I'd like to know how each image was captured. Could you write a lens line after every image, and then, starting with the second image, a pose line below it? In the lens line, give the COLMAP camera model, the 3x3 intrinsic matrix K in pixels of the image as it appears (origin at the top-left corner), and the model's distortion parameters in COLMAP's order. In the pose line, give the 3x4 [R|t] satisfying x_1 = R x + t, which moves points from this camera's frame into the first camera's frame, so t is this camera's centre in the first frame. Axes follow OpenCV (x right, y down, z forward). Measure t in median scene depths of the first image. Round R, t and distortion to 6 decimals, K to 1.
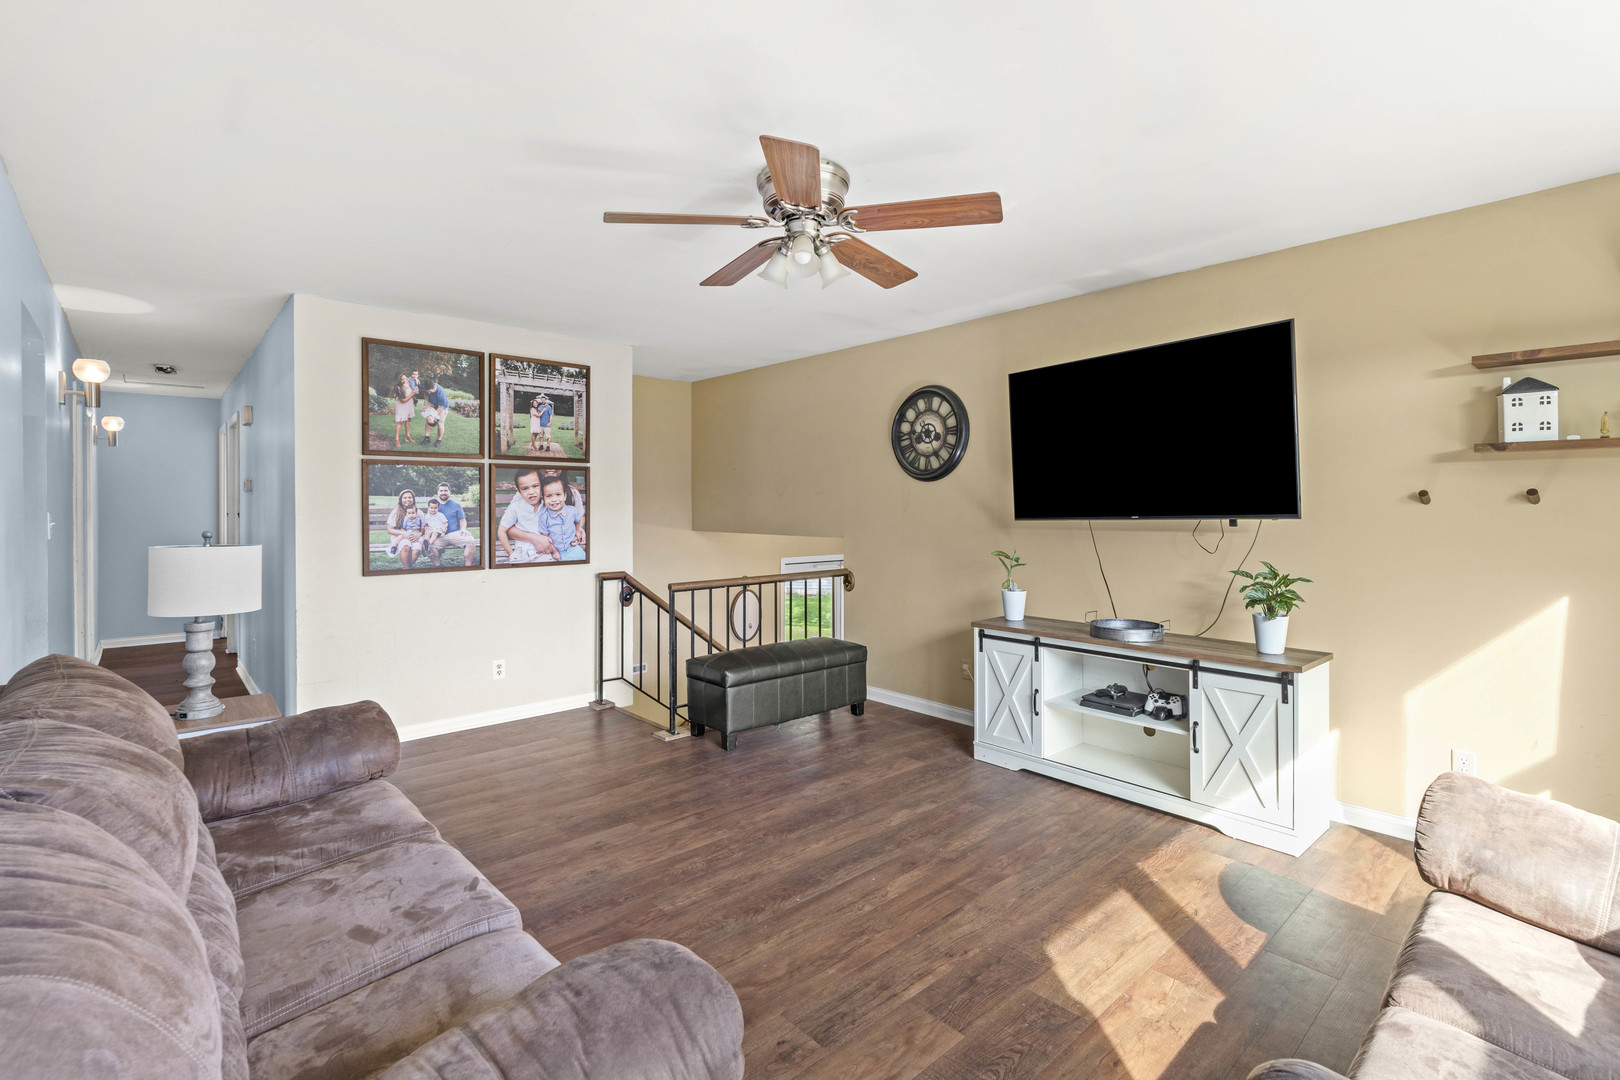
lens RADIAL K [[734.4, 0, 809.1], [0, 734.4, 506.1], [0, 0, 1]] dist [-0.010807, -0.000079]
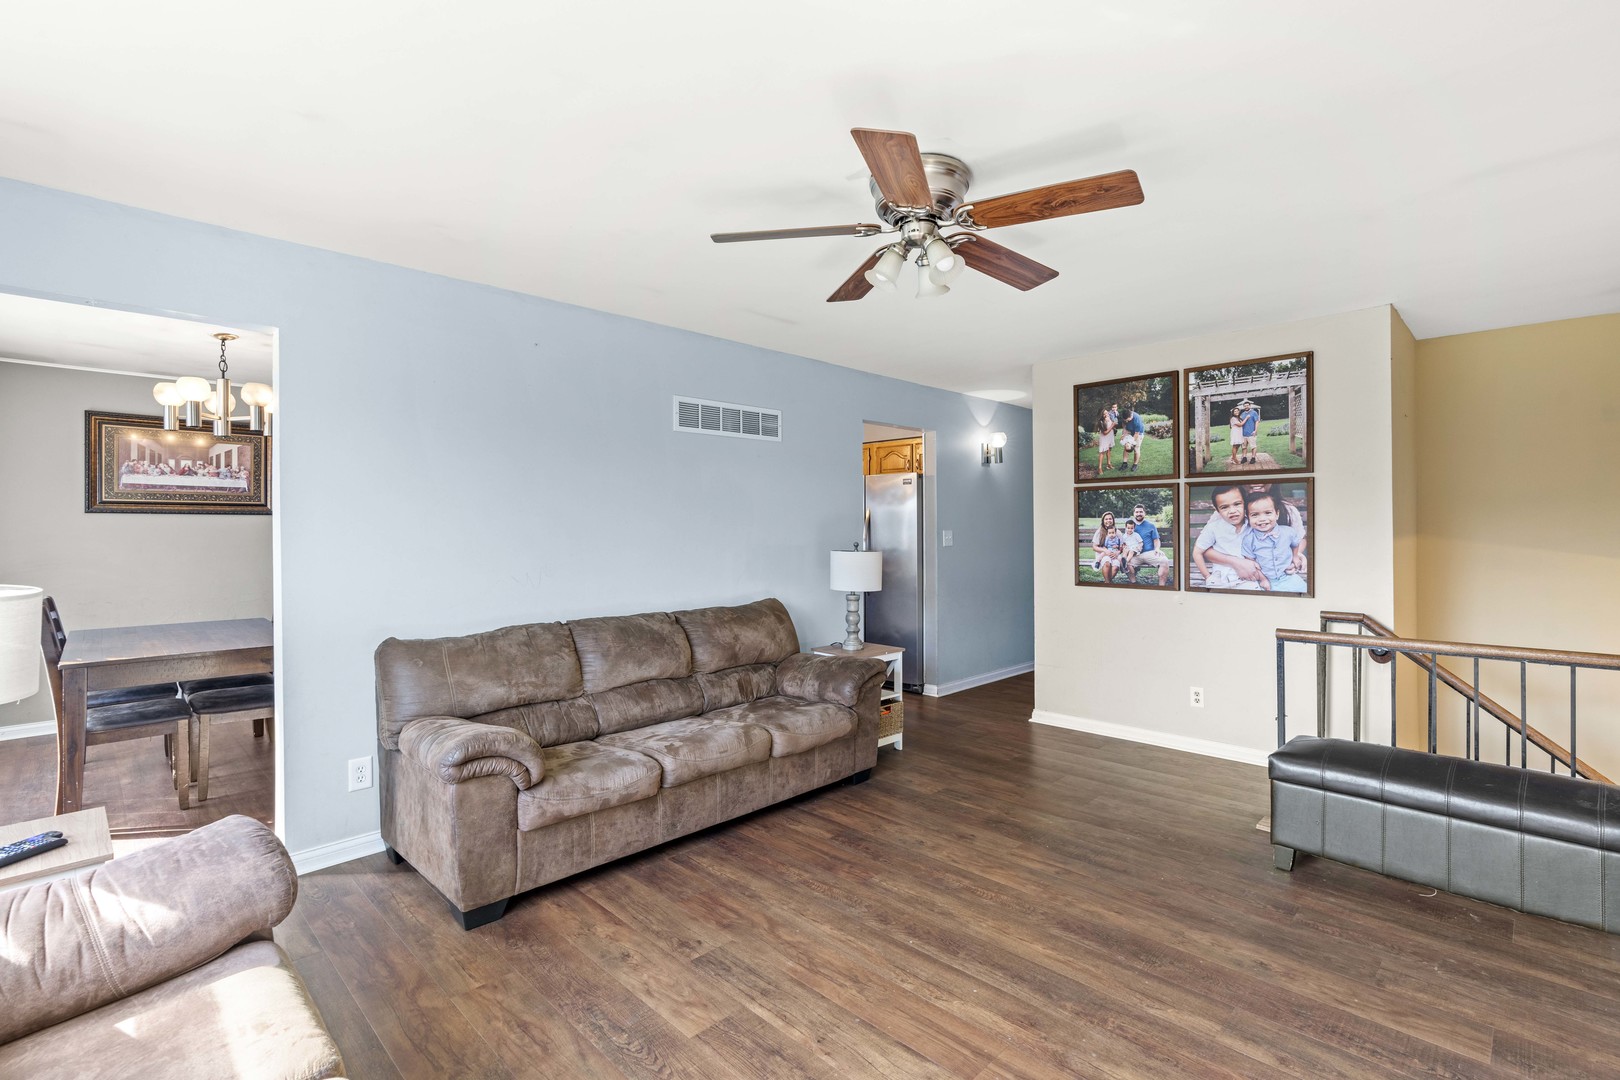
lens RADIAL K [[730.7, 0, 807.6], [0, 730.7, 530.9], [0, 0, 1]] dist [-0.006248, -0.000058]
pose [[0.070963, 0.007018, -0.997454, 0.505902], [0.003771, 0.999966, 0.007304, -0.003067], [0.997472, -0.004279, 0.070934, 0.439974]]
